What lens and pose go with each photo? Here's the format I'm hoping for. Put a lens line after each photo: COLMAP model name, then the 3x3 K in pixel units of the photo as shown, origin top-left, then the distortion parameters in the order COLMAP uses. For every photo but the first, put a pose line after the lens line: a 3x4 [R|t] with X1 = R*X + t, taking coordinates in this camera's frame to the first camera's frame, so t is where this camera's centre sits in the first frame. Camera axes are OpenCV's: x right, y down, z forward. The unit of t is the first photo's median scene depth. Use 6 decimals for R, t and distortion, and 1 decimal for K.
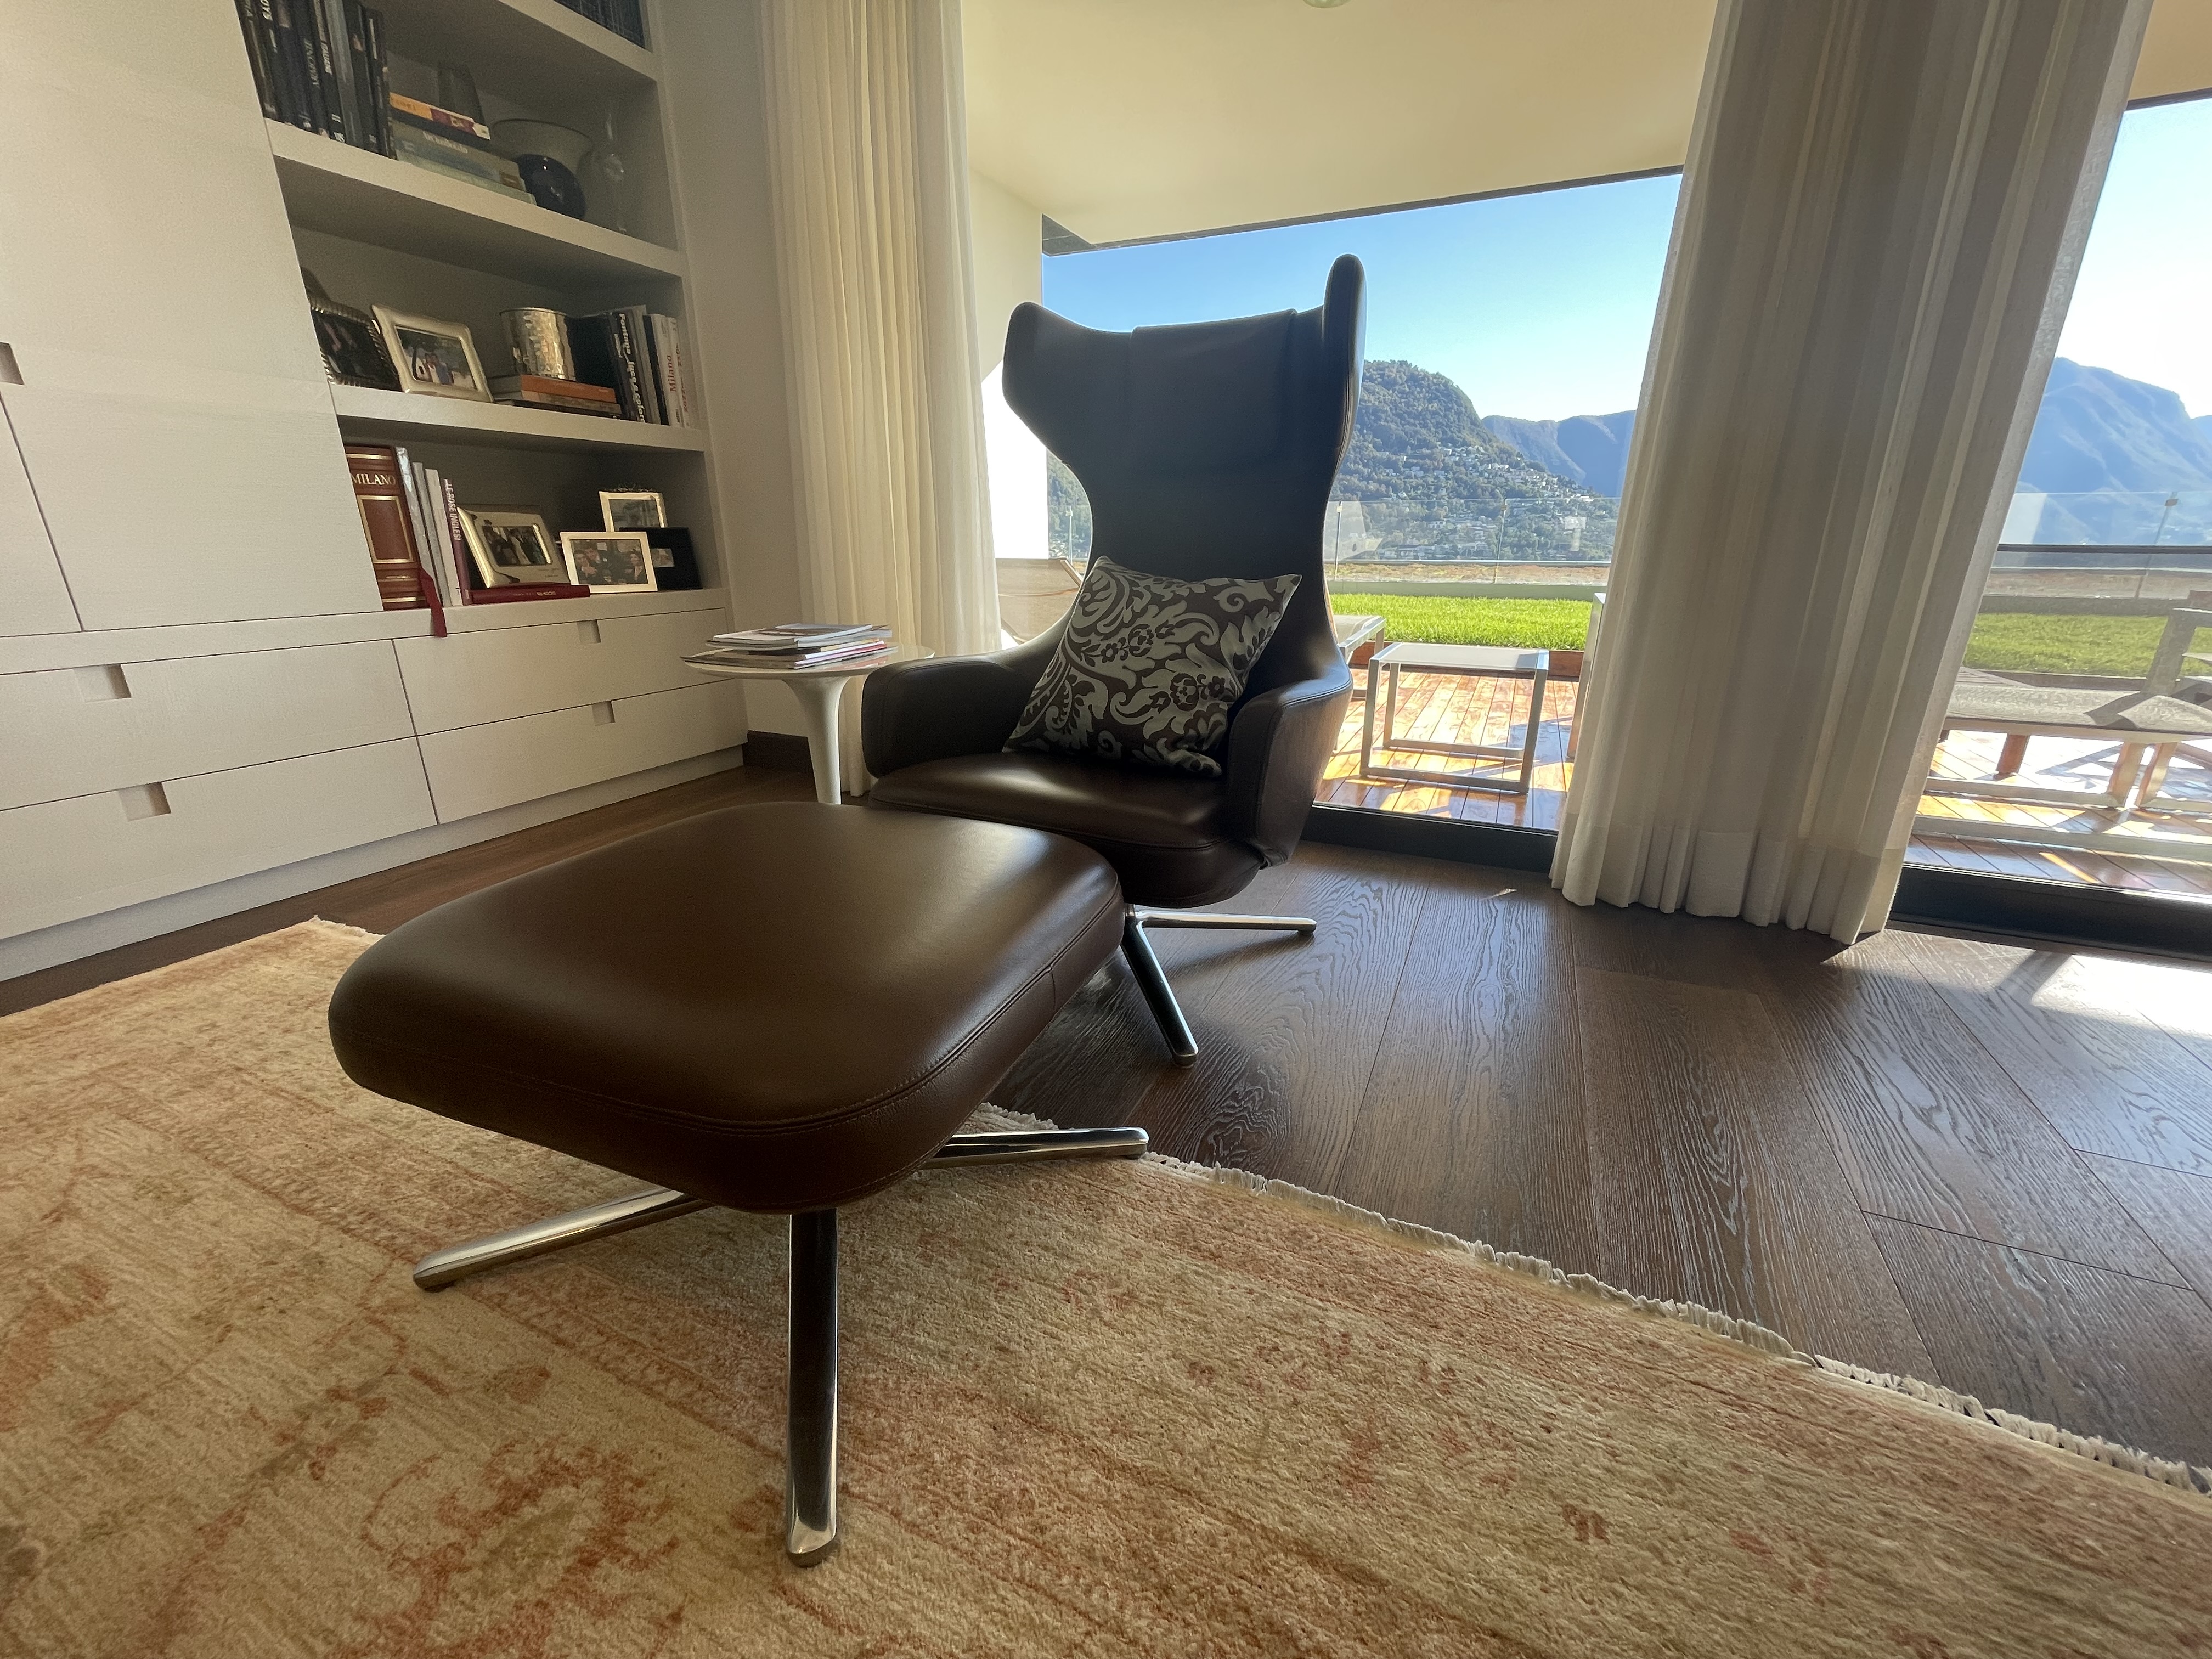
lens RADIAL K [[894.5, 0, 1106.0], [0, 894.5, 829.5], [0, 0, 1]] dist [-0.000228, 0.000008]
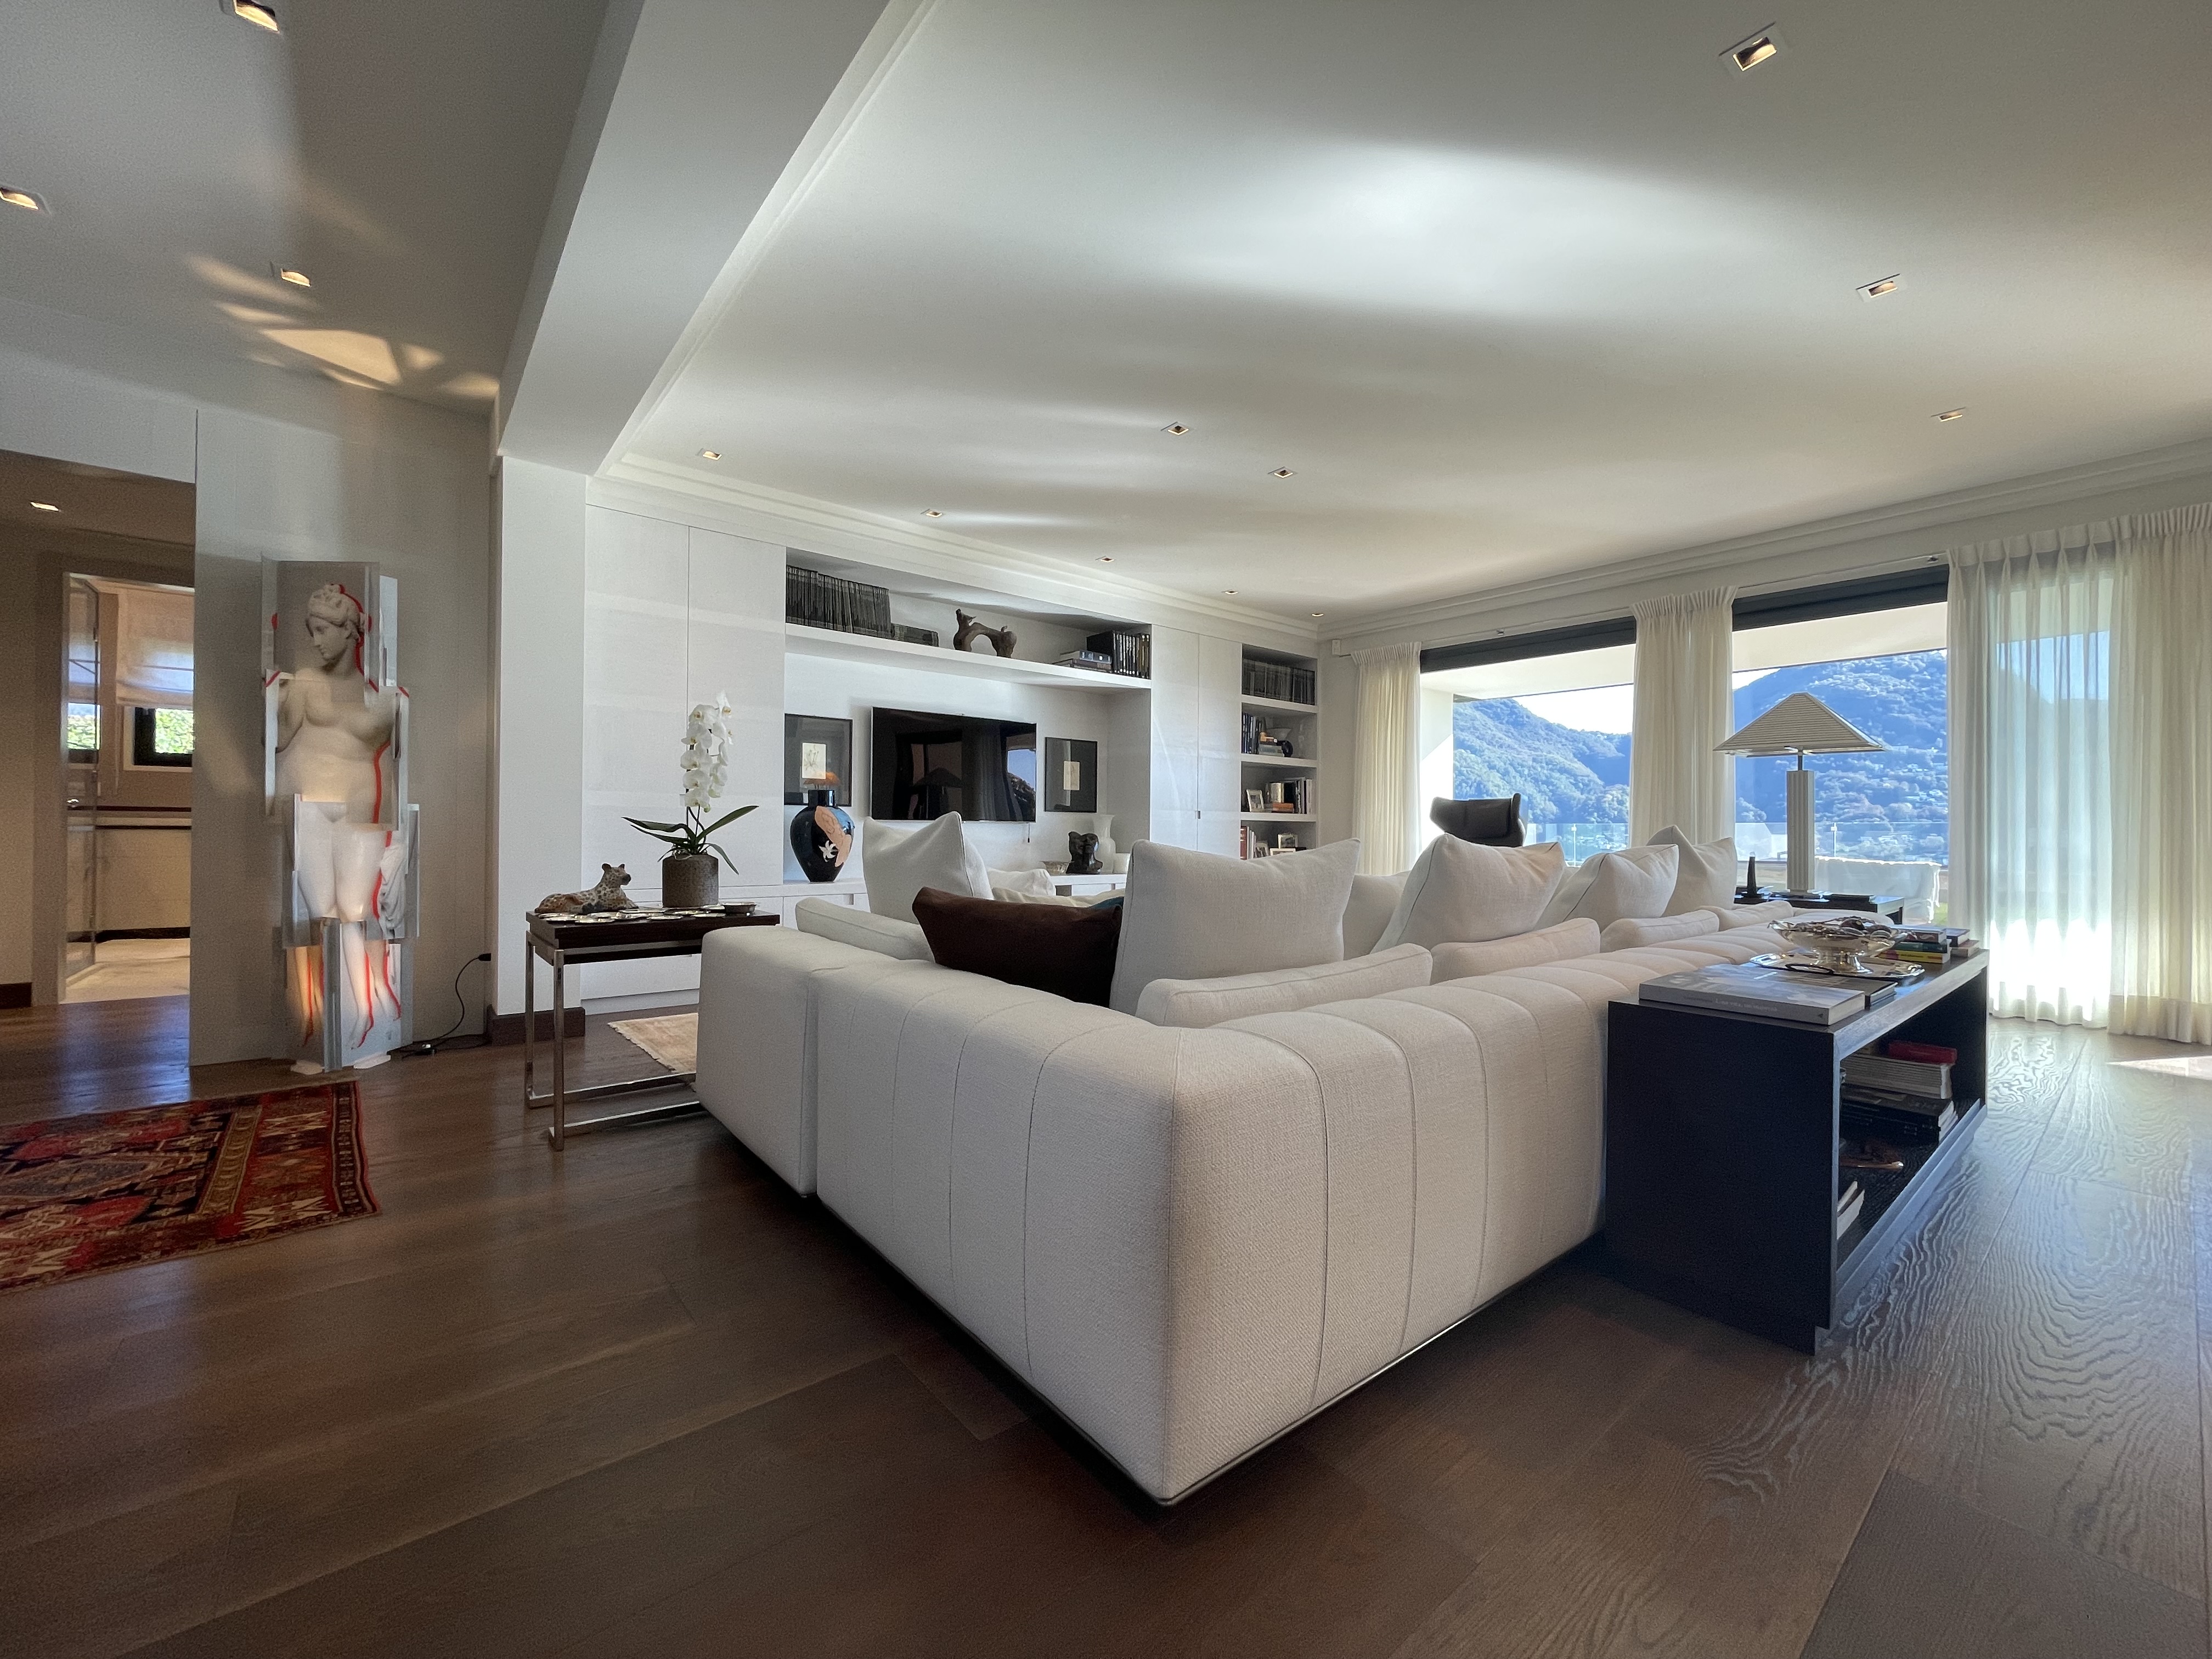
lens RADIAL K [[894.5, 0, 1106.0], [0, 894.5, 829.5], [0, 0, 1]] dist [-0.000228, 0.000008]
pose [[0.901059, 0.005084, -0.433667, 0.203264], [-0.142735, 0.947702, -0.285459, 0.578874], [0.409536, 0.319115, 0.854661, -1.941408]]
